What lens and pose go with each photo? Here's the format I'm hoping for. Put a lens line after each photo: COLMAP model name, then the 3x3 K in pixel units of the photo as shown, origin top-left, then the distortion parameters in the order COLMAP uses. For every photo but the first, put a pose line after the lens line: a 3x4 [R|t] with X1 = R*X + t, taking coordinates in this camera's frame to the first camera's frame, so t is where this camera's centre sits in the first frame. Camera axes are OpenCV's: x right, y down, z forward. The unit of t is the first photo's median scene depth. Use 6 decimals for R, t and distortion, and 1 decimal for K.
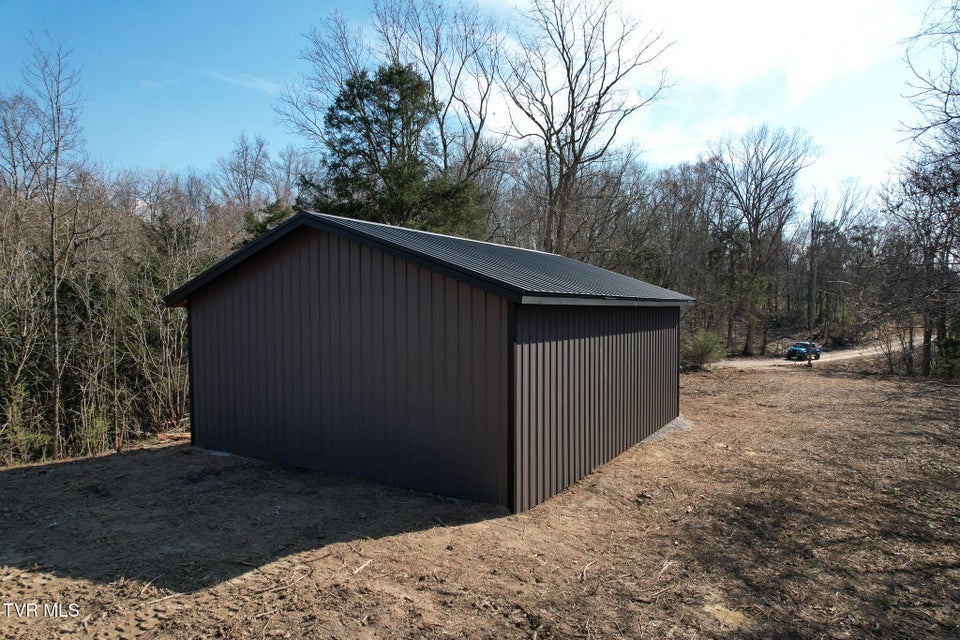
lens RADIAL K [[620.9, 0, 485.5], [0, 620.9, 318.6], [0, 0, 1]] dist [-0.007864, -0.000879]
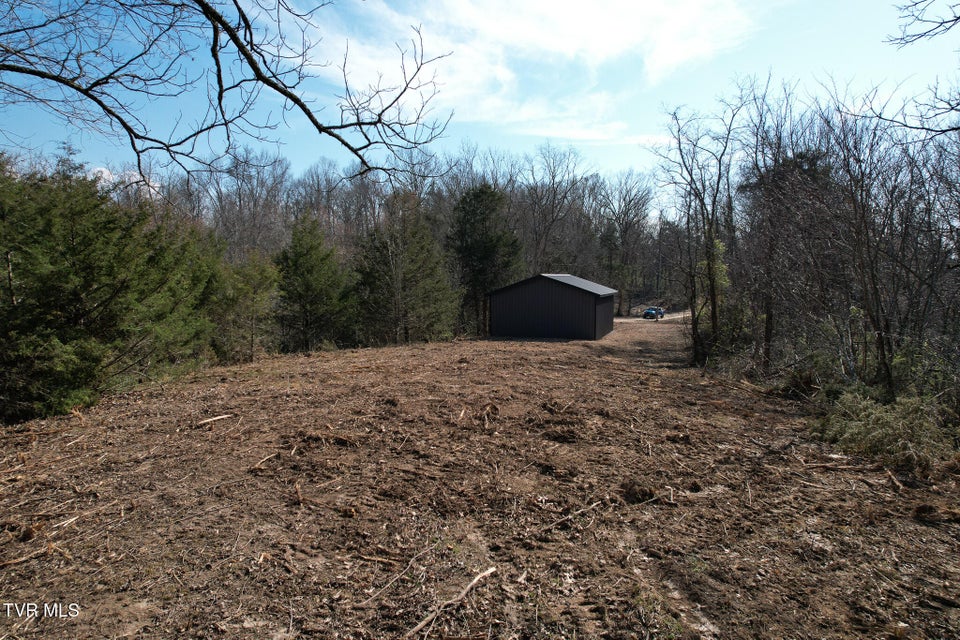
lens RADIAL K [[620.9, 0, 479.0], [0, 620.9, 321.6], [0, 0, 1]] dist [-0.007864, -0.000879]
pose [[0.980534, -0.014827, 0.195790, -0.206084], [0.003775, 0.998384, 0.056705, -0.014536], [-0.196314, -0.054862, 0.979005, -0.408965]]
